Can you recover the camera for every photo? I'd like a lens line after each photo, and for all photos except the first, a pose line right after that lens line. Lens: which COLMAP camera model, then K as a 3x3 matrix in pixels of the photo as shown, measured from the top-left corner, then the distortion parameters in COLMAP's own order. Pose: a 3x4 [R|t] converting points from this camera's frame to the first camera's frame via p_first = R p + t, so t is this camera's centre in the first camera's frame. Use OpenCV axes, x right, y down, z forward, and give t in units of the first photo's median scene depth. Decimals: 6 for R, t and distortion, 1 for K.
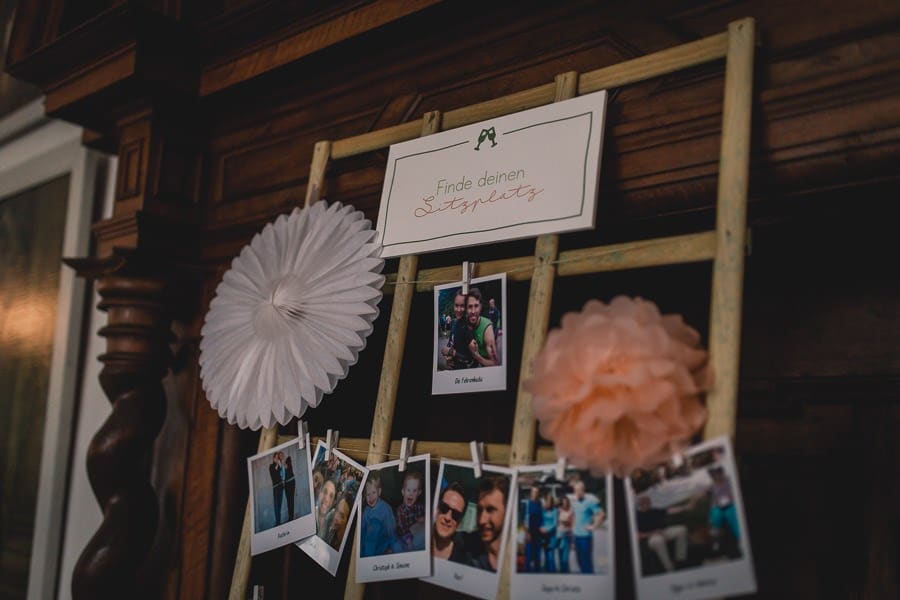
lens RADIAL K [[895.3, 0, 450.9], [0, 895.3, 292.4], [0, 0, 1]] dist [0.001003, 0.012941]
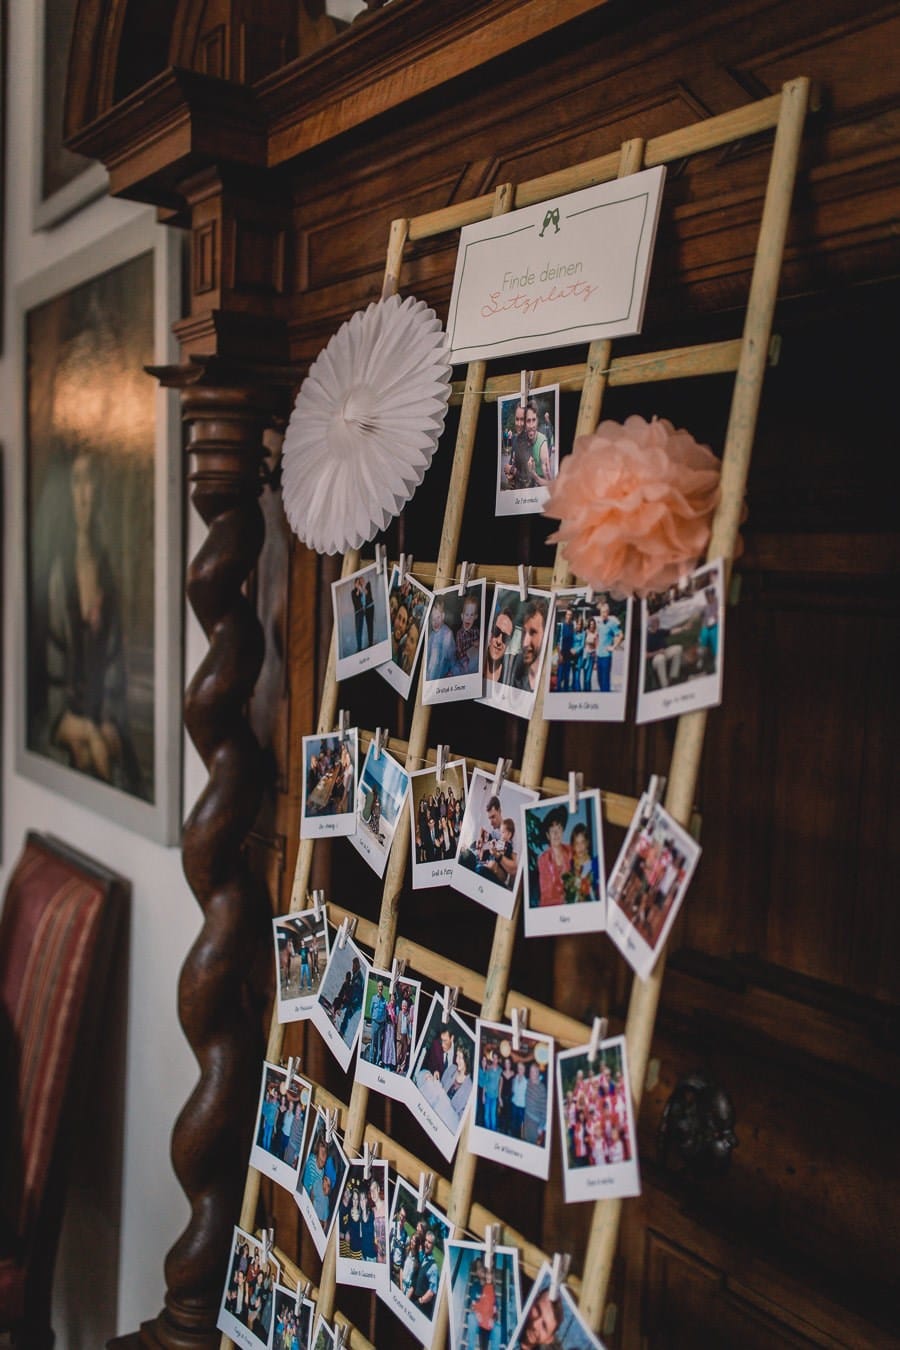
lens RADIAL K [[1342.9, 0, 450.0], [0, 1342.9, 675.0], [0, 0, 1]] dist [0.001003, 0.012941]
pose [[0.968990, 0.009037, -0.246936, 0.282989], [0.052616, 0.968867, 0.241924, -0.068225], [0.241435, -0.247415, 0.938347, -0.380749]]
